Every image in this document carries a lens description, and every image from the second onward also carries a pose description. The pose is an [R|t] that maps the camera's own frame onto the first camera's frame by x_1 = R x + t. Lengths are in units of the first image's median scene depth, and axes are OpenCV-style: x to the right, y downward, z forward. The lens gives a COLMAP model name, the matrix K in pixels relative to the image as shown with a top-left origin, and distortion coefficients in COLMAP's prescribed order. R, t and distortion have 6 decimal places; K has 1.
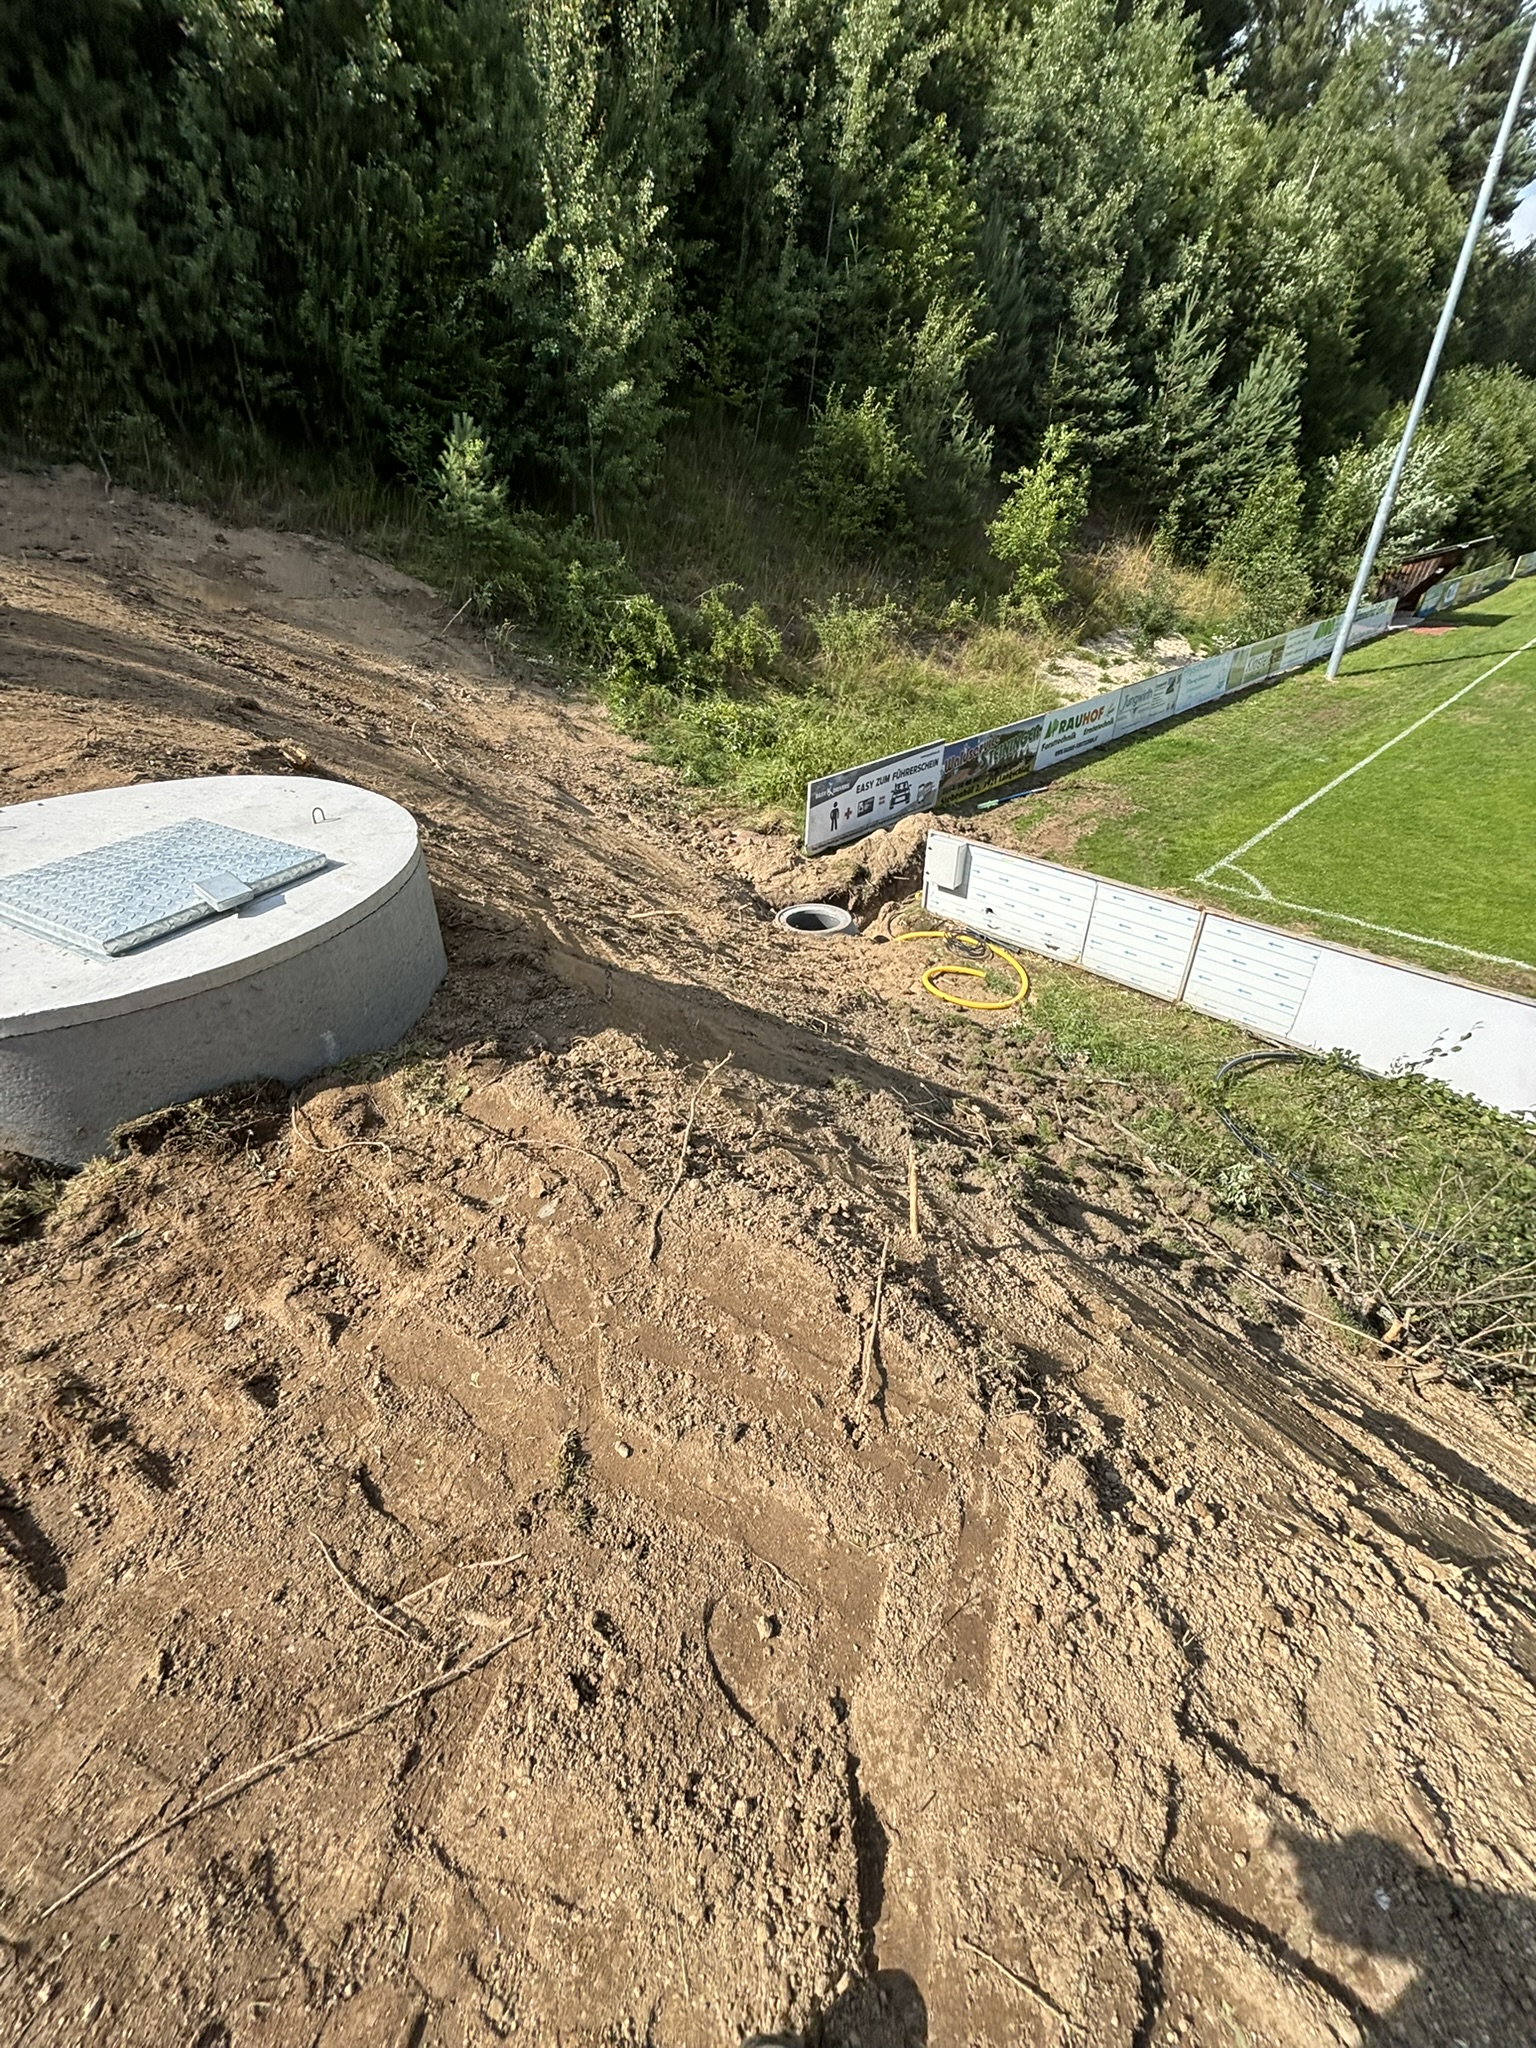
lens RADIAL K [[822.5, 0, 768.0], [0, 822.5, 1024.0], [0, 0, 1]] dist [-0.001204, 0.000337]
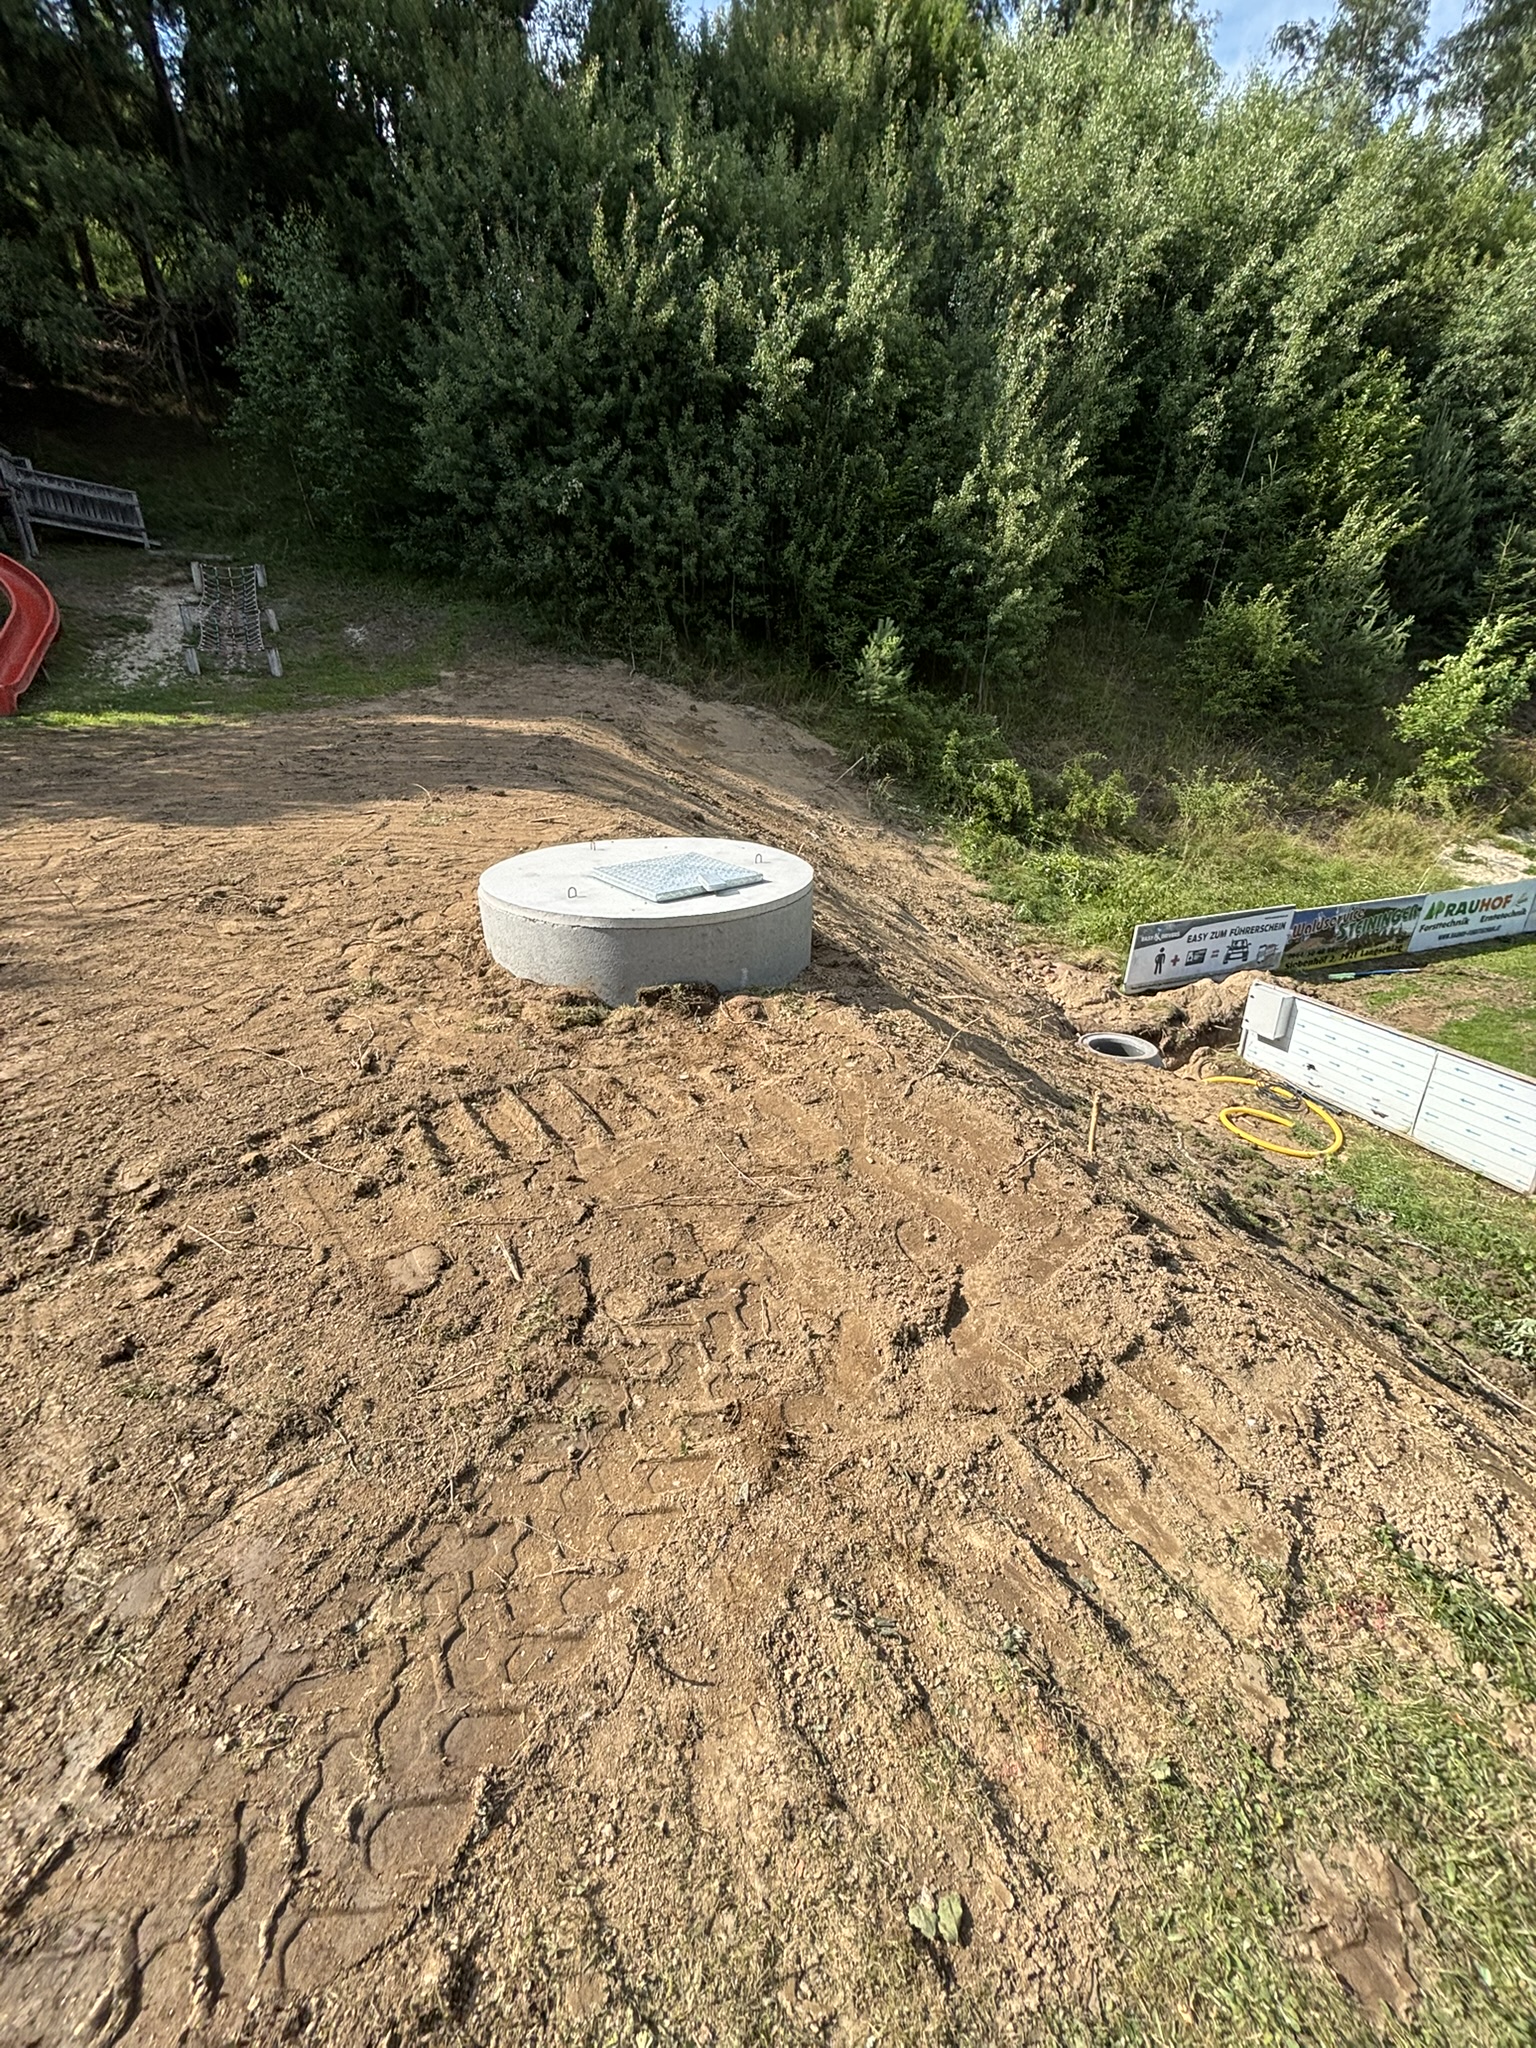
lens RADIAL K [[845.0, 0, 774.4], [0, 845.0, 1030.1], [0, 0, 1]] dist [-0.005207, -0.000095]
pose [[0.918519, 0.152931, -0.364602, 0.030965], [-0.214554, 0.967372, -0.134751, 0.062426], [0.332098, 0.201998, 0.921362, -0.098780]]
